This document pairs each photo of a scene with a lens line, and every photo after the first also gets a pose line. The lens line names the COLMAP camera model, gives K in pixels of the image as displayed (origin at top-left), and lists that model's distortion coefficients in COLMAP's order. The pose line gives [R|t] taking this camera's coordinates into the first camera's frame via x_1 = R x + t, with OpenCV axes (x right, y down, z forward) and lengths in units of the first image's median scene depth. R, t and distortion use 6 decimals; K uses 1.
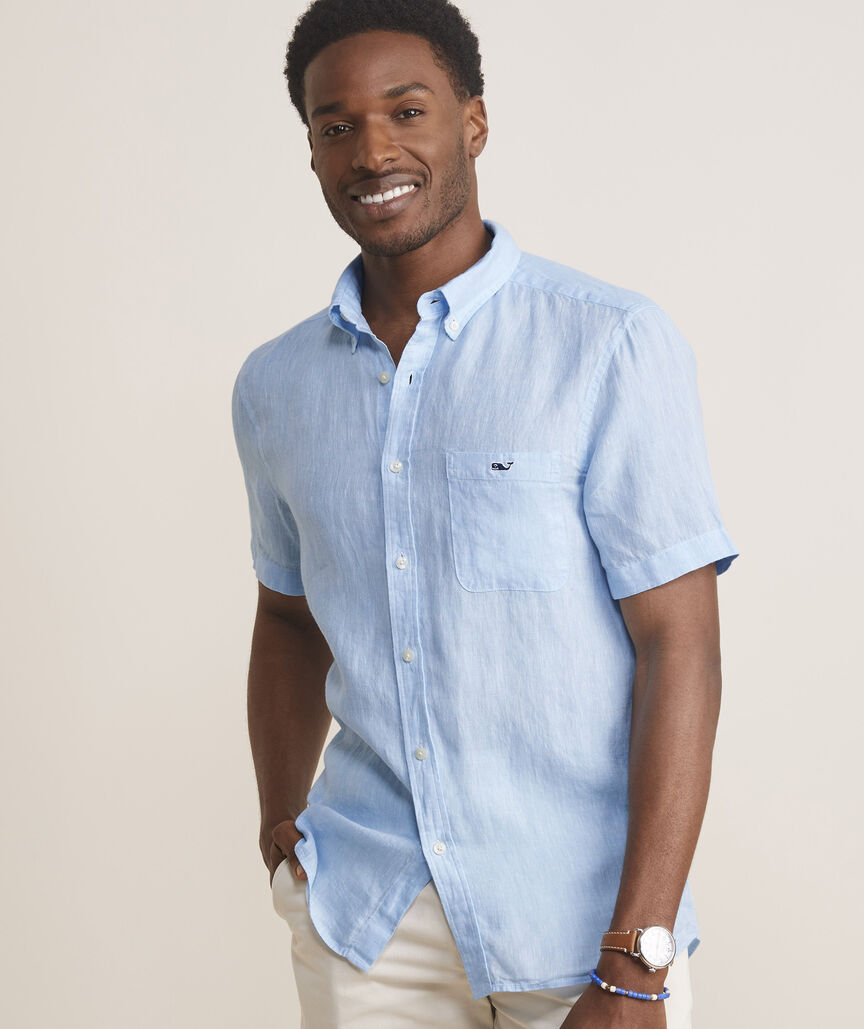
lens RADIAL K [[2120.7, 0, 432.0], [0, 2120.7, 514.5], [0, 0, 1]] dist [-0.904629, -0.054071]
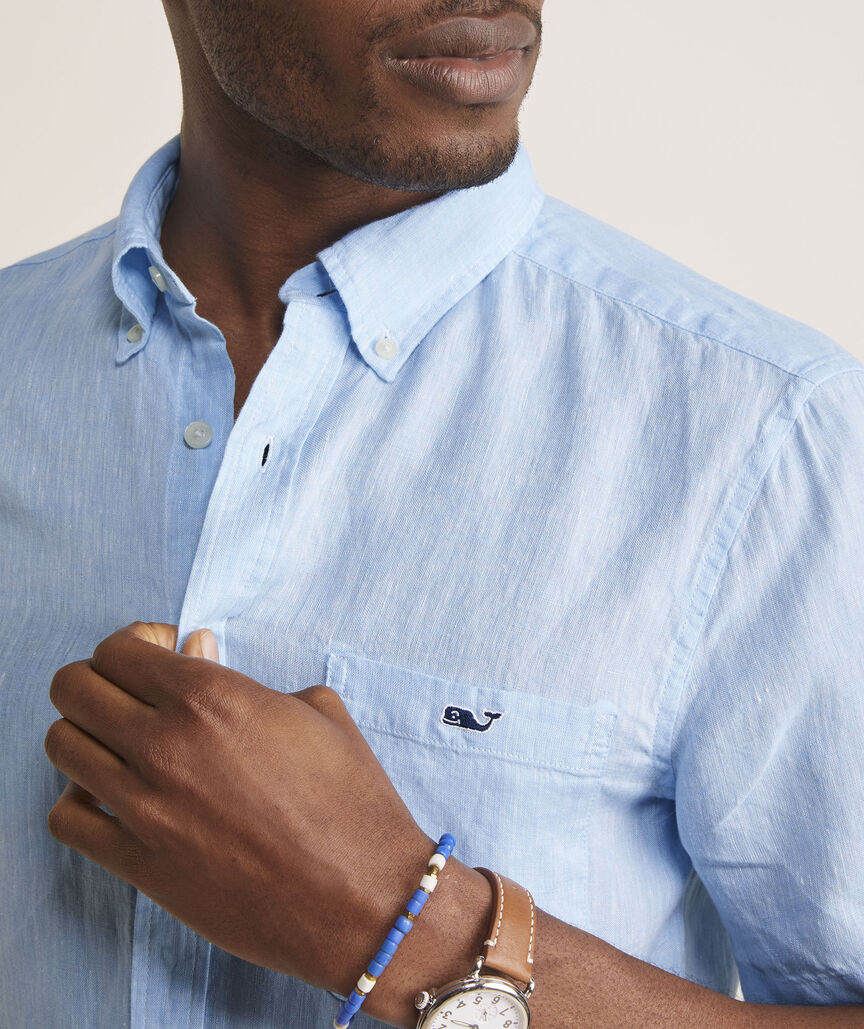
lens RADIAL K [[2028.7, 0, 432.0], [0, 2028.7, 514.5], [0, 0, 1]] dist [0.045650, 0.171099]
pose [[0.976920, 0.167745, 0.132245, -0.031016], [-0.172231, 0.984784, 0.023167, -0.066856], [-0.126346, -0.045408, 0.990946, 0.598704]]
